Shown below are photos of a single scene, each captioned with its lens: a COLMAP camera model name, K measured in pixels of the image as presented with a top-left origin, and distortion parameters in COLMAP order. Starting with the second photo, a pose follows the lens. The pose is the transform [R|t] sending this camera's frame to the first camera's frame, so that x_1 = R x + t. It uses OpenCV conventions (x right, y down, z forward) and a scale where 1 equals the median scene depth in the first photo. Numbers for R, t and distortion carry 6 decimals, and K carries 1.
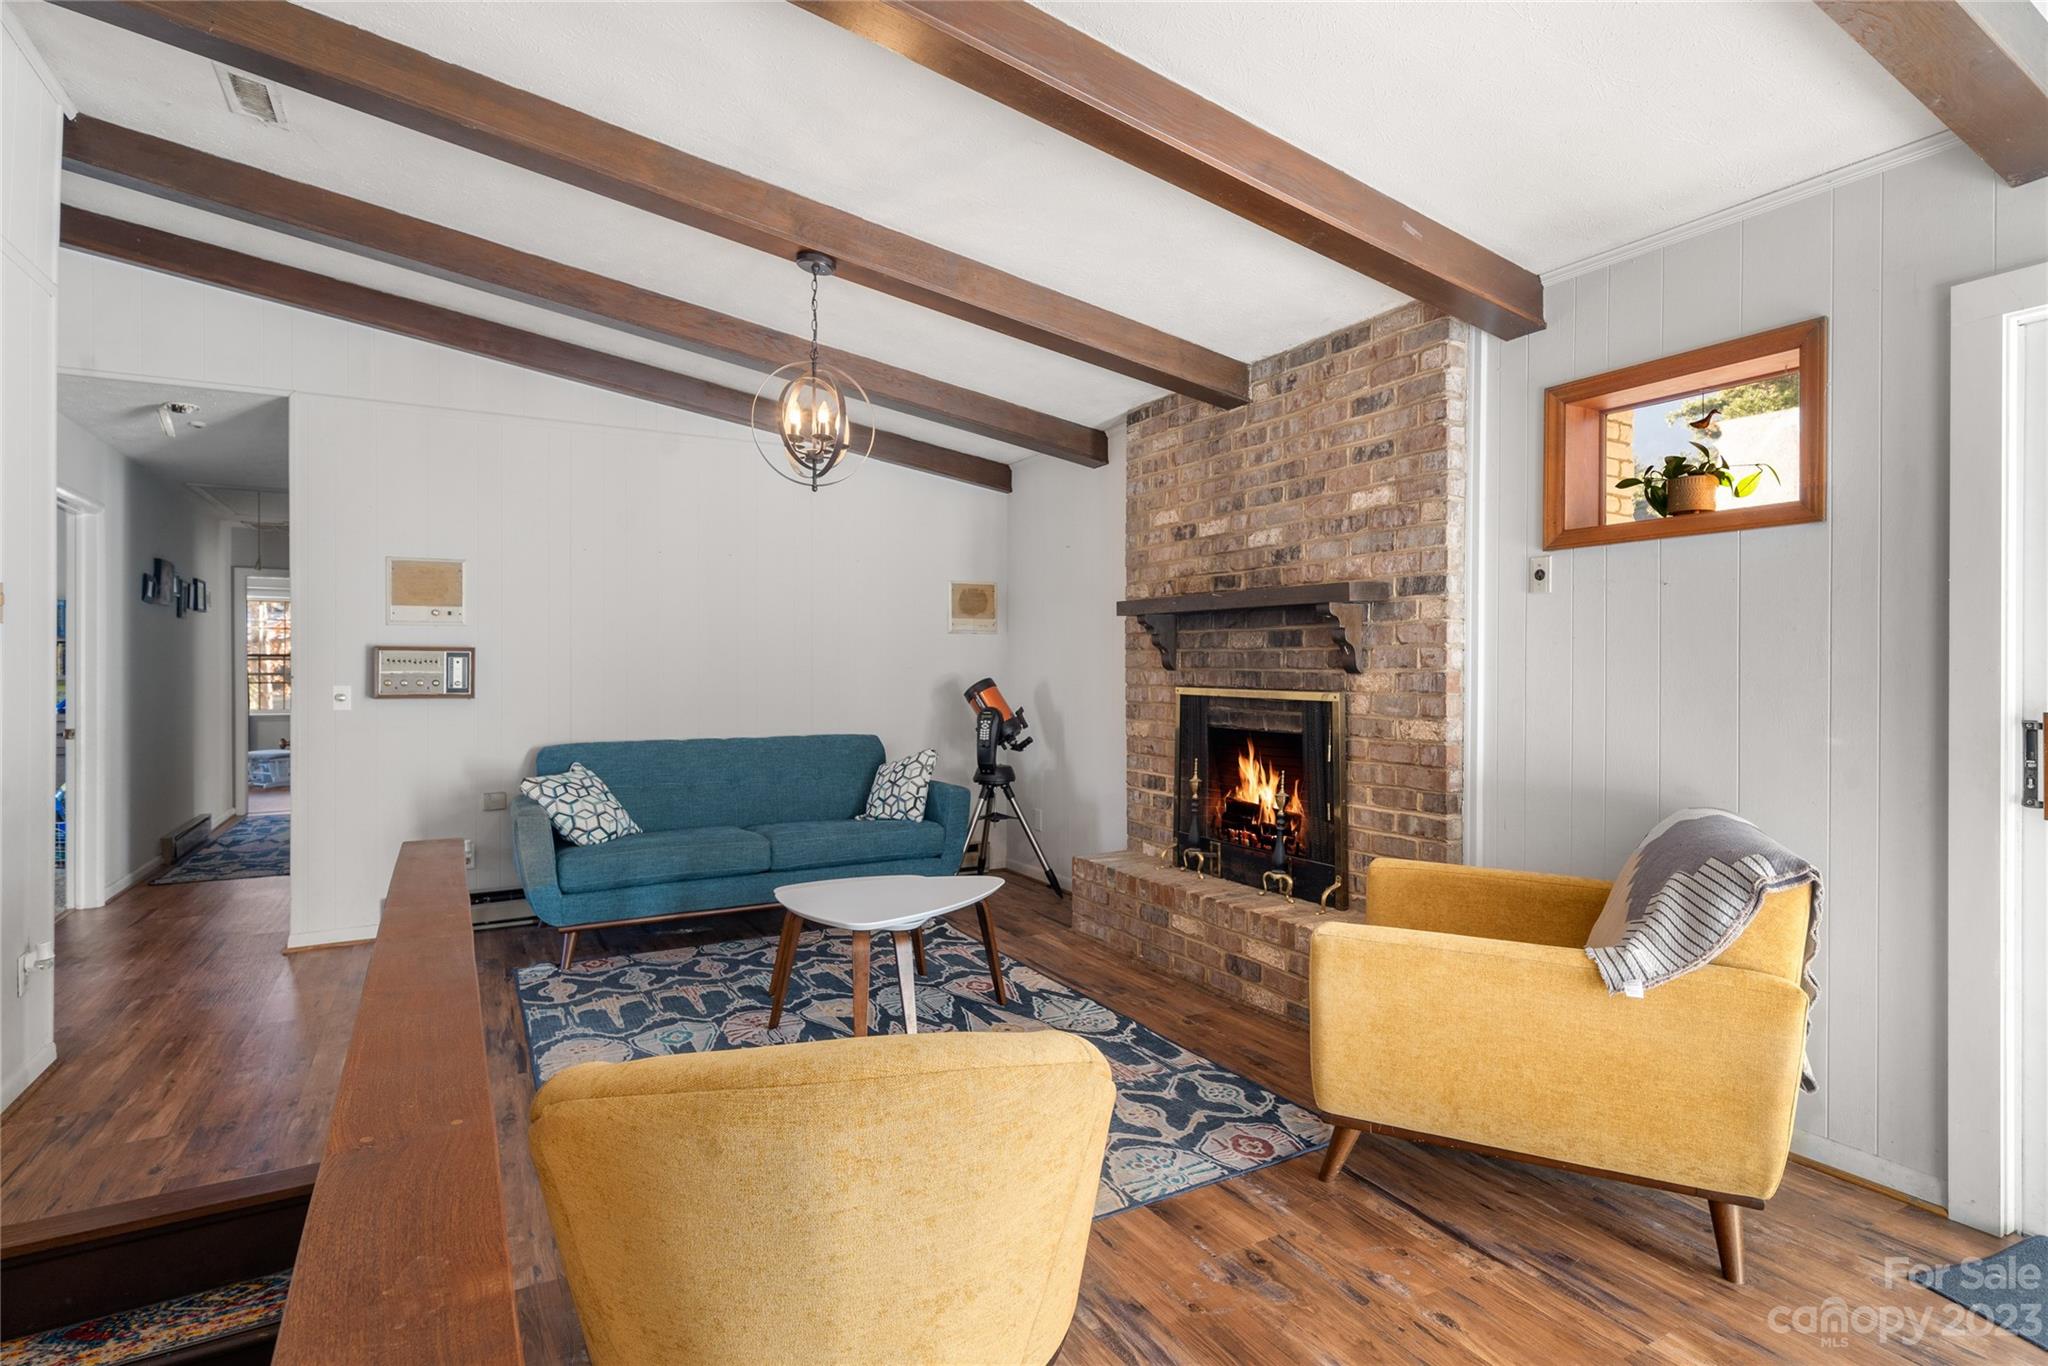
lens RADIAL K [[1017.3, 0, 1025.0], [0, 1017.3, 670.2], [0, 0, 1]] dist [-0.001776, -0.000480]
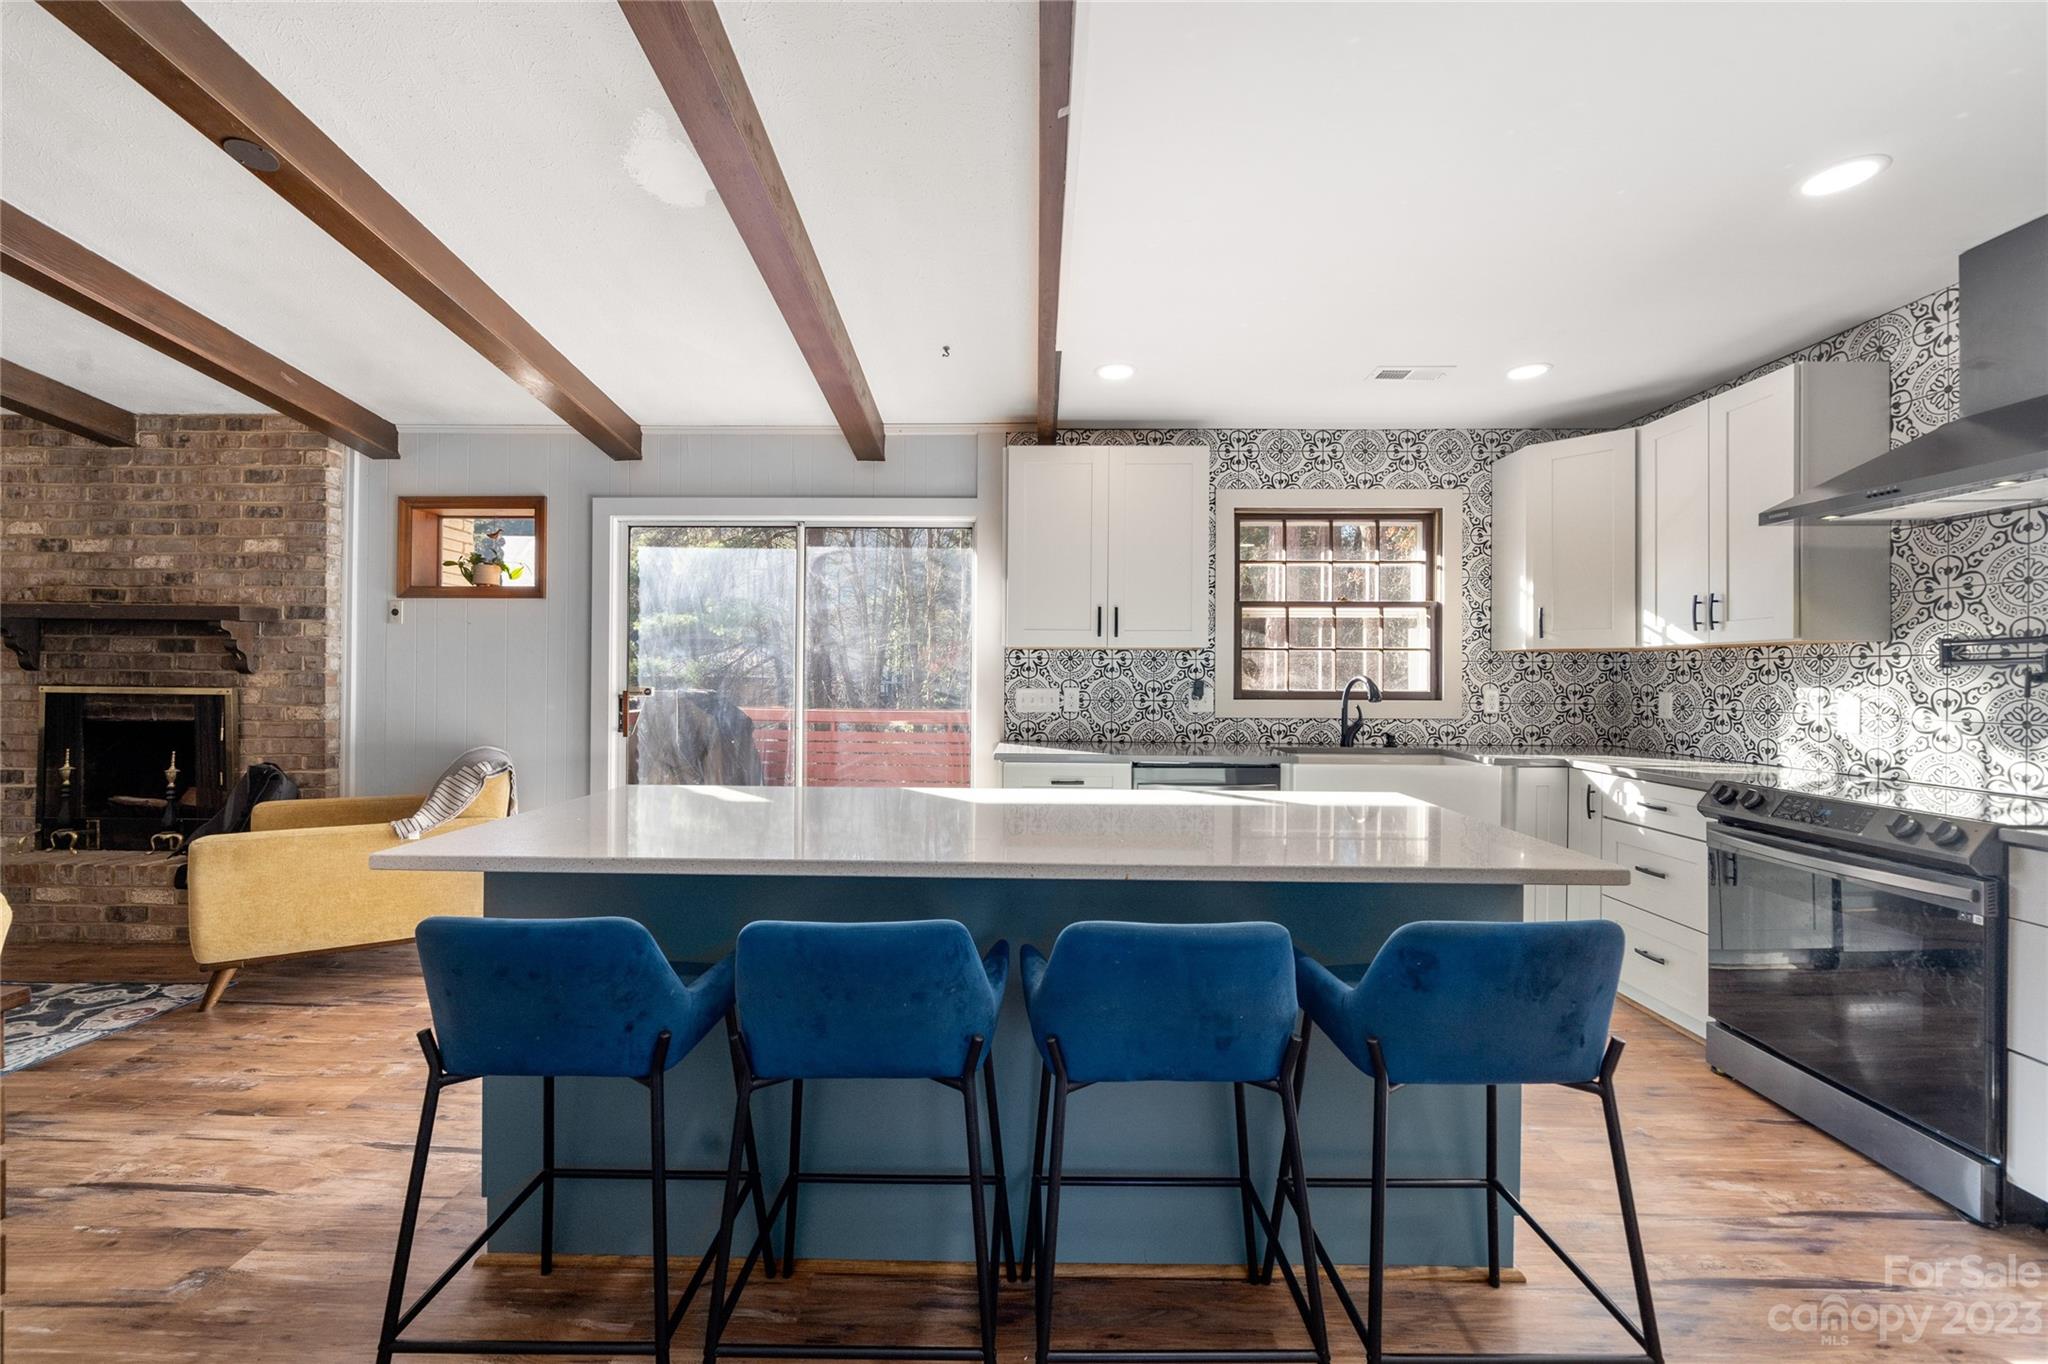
lens RADIAL K [[815.3, 0, 1017.8], [0, 815.3, 676.0], [0, 0, 1]] dist [-0.002344, 0.000426]
pose [[0.508871, 0.000246, 0.860843, -0.084700], [-0.003466, 0.999992, 0.001763, 0.000965], [-0.860836, -0.003881, 0.508868, -0.429330]]
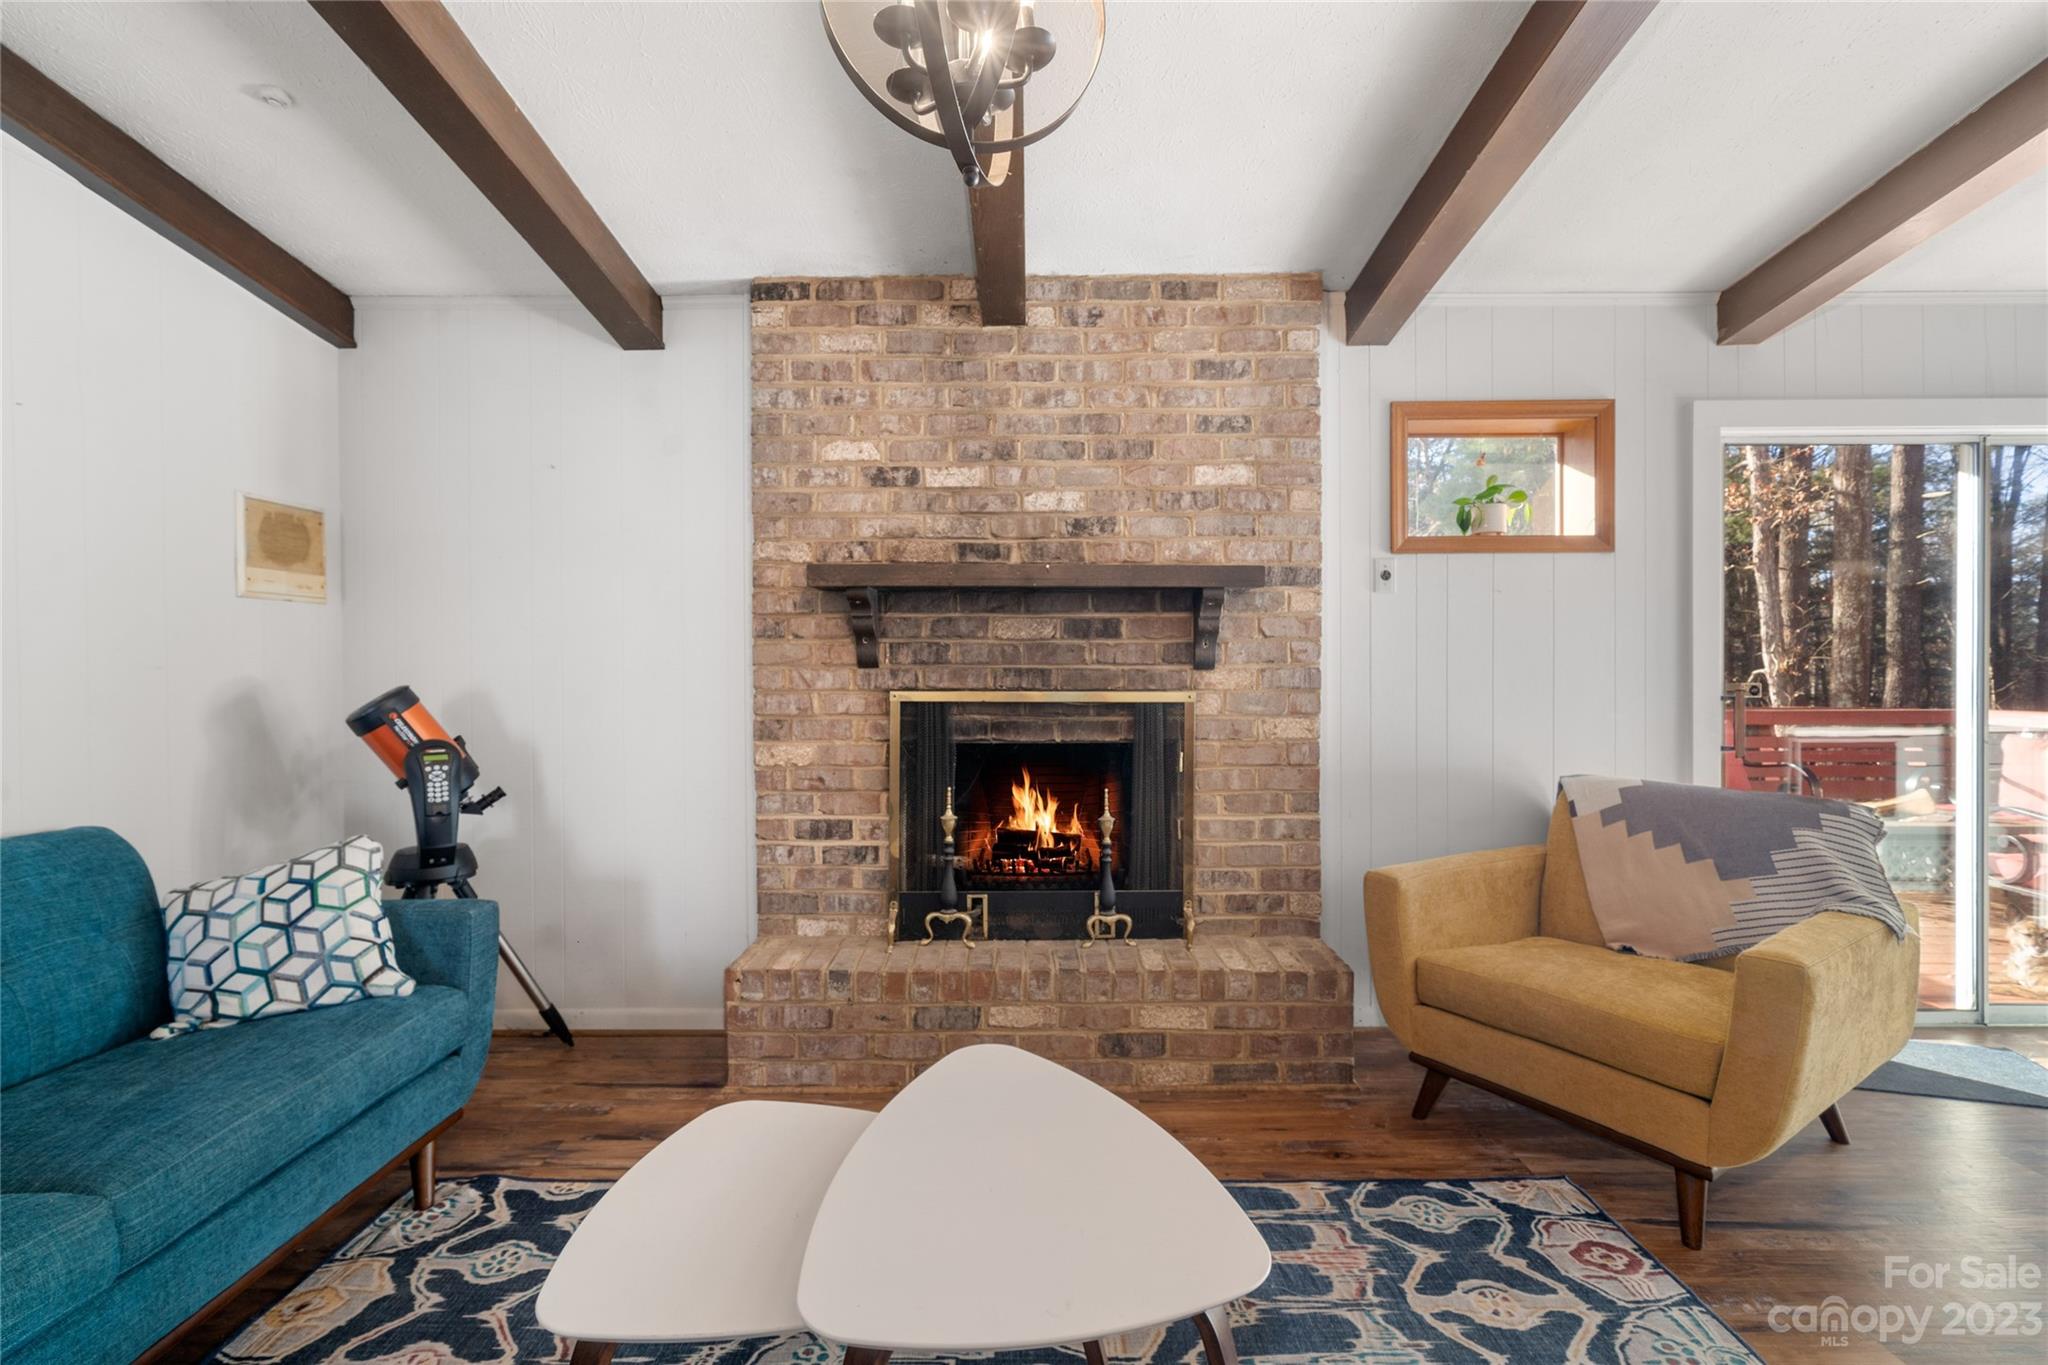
lens RADIAL K [[896.0, 0, 1024.0], [0, 896.0, 682.5], [0, 0, 1]] dist [0.001960, -0.000167]
pose [[0.494739, -0.014680, 0.868917, -0.435593], [0.006510, 0.999892, 0.013186, 0.003184], [-0.869017, -0.000868, 0.494781, 0.750372]]
